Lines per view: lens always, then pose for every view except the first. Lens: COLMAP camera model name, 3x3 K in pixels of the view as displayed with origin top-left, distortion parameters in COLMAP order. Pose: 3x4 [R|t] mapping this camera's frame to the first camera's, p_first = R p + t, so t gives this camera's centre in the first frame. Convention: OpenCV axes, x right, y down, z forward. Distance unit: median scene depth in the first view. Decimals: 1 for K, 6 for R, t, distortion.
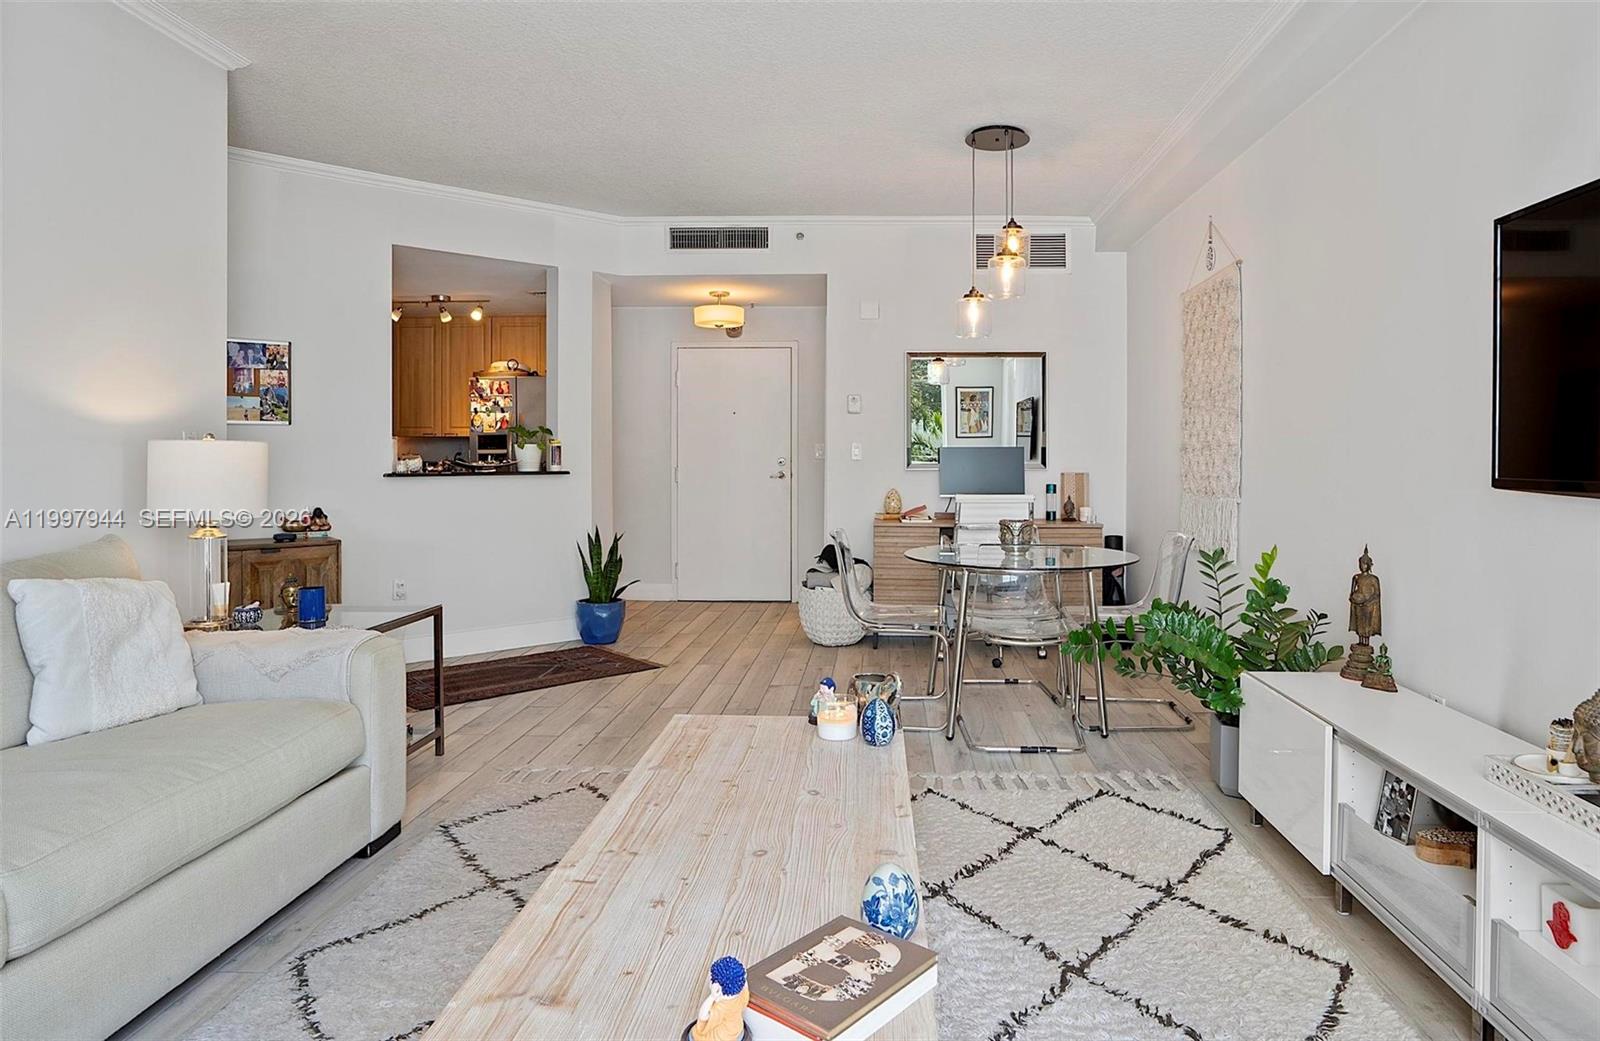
lens RADIAL K [[899.4, 0, 840.2], [0, 899.4, 467.6], [0, 0, 1]] dist [-0.042110, 0.014185]
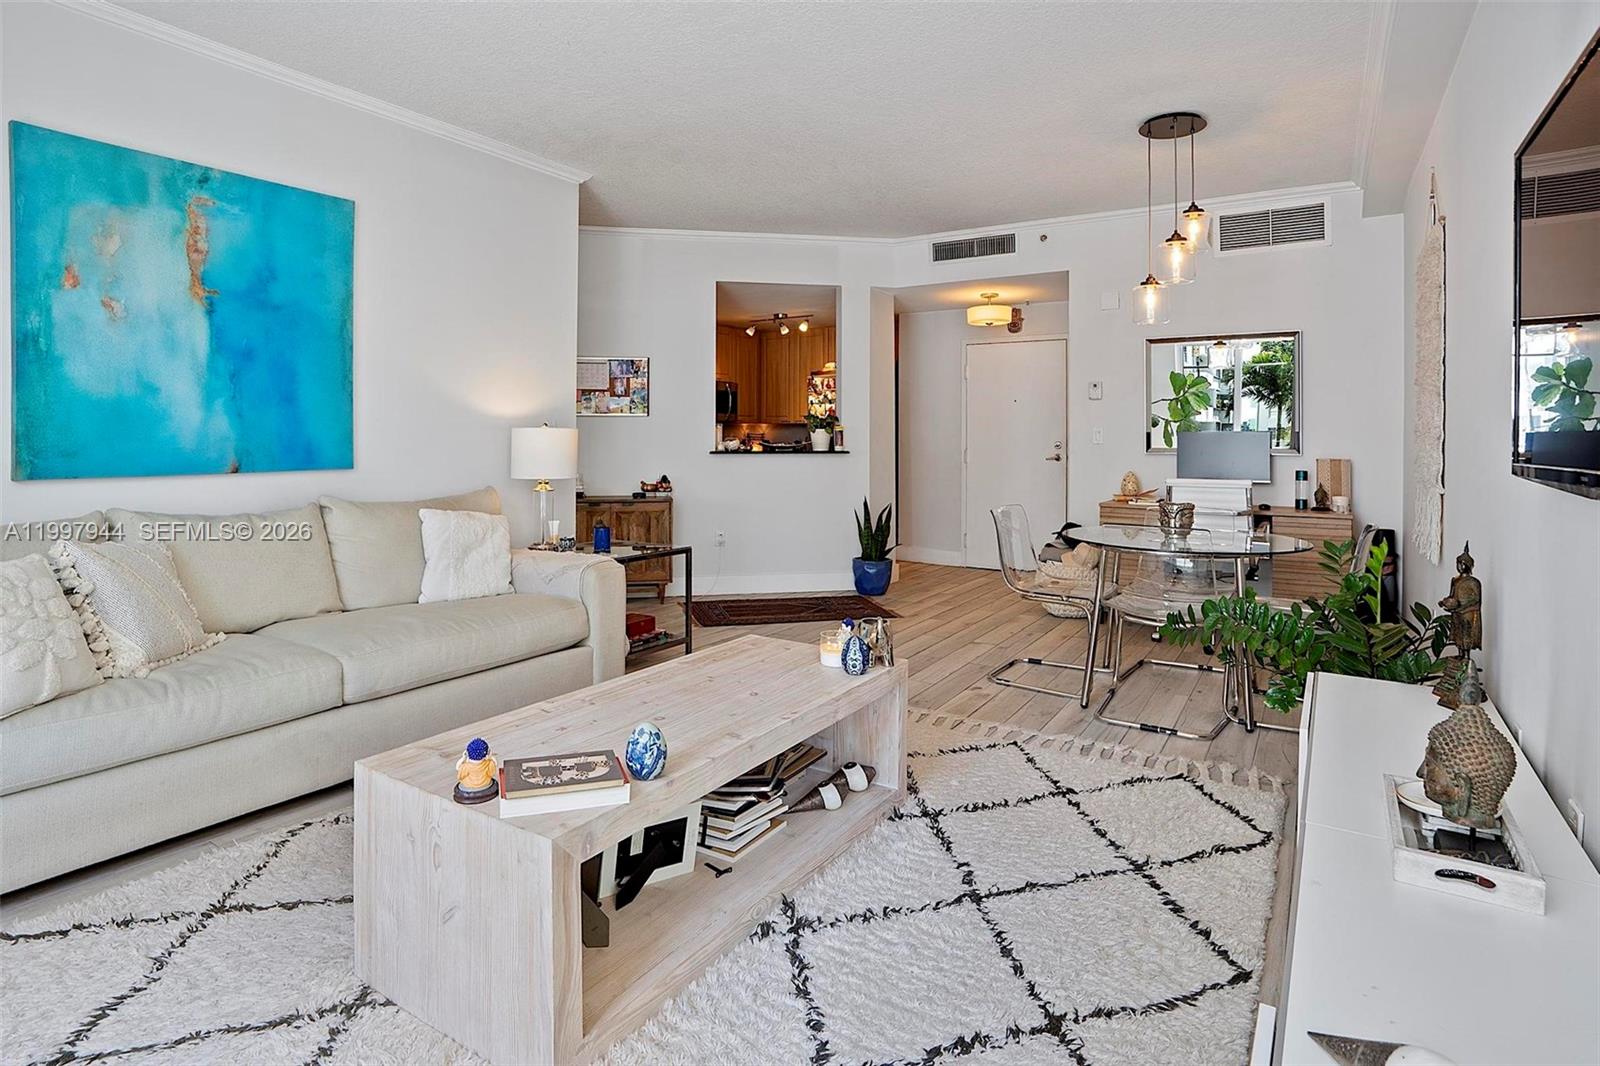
lens RADIAL K [[818.0, 0, 793.1], [0, 818.0, 441.0], [0, 0, 1]] dist [-0.038569, 0.001592]
pose [[0.858132, 0.004153, -0.513412, 0.282517], [-0.010323, 0.999905, -0.009167, 0.001290], [0.513325, 0.013166, 0.858093, -0.000191]]
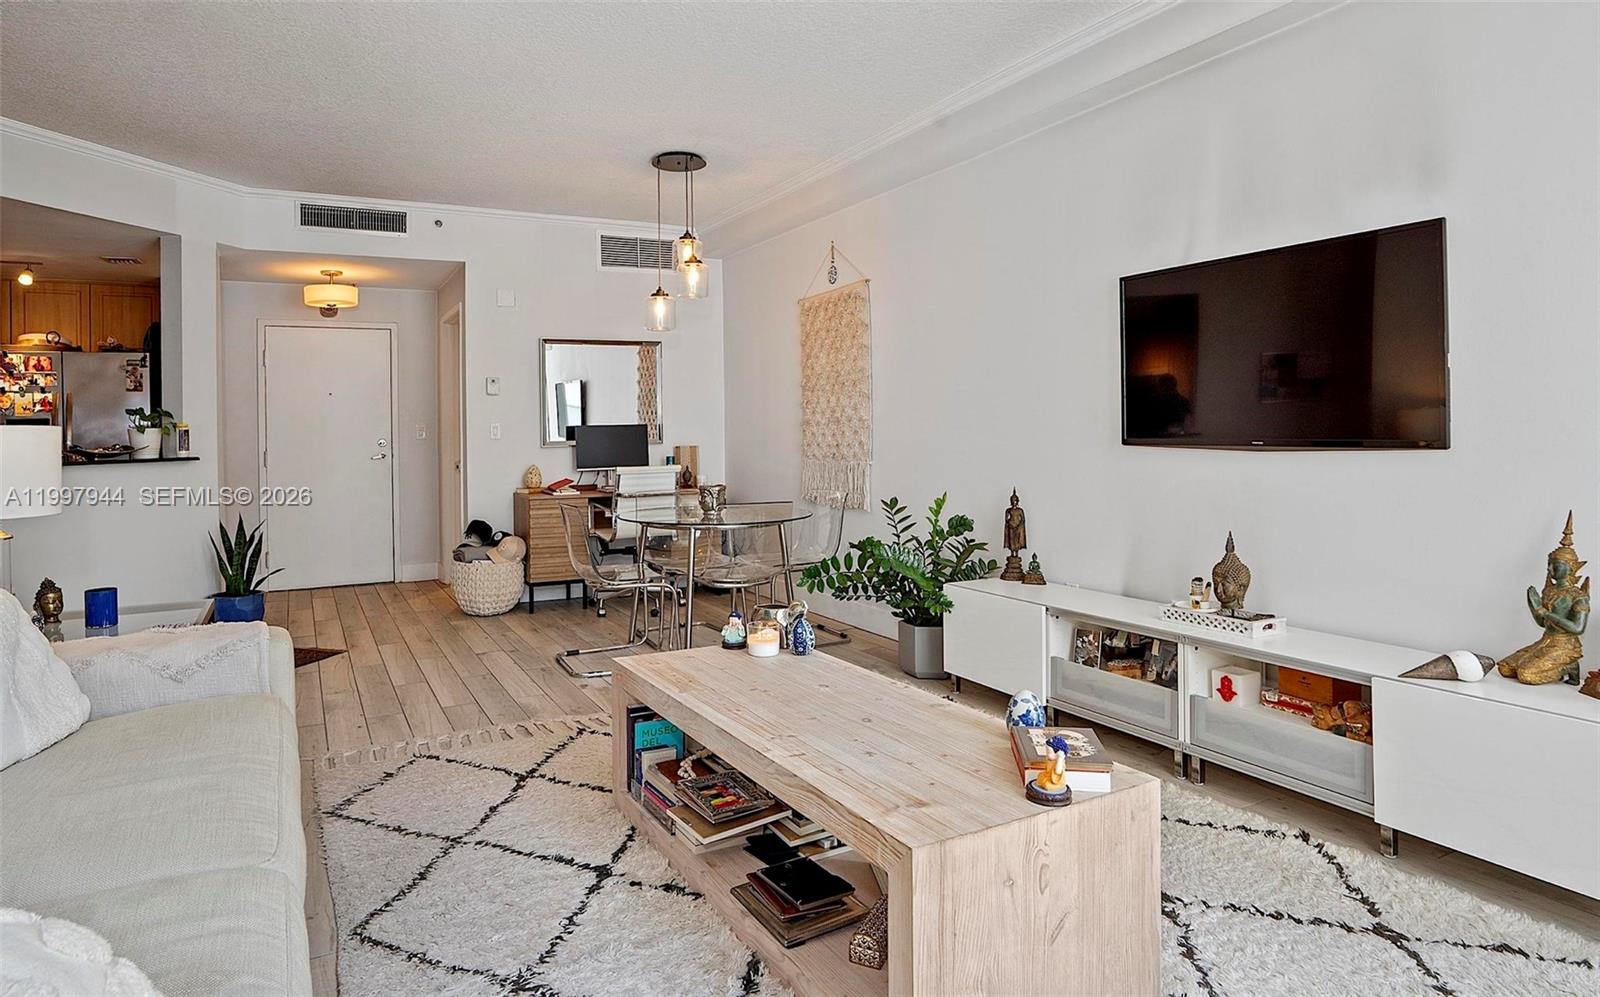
lens RADIAL K [[884.3, 0, 669.9], [0, 884.3, 439.3], [0, 0, 1]] dist [-0.046317, 0.003367]
pose [[0.899204, -0.020041, 0.437071, -0.353422], [0.023286, 0.999727, -0.002066, -0.001538], [-0.436910, 0.012035, 0.899425, -0.032776]]
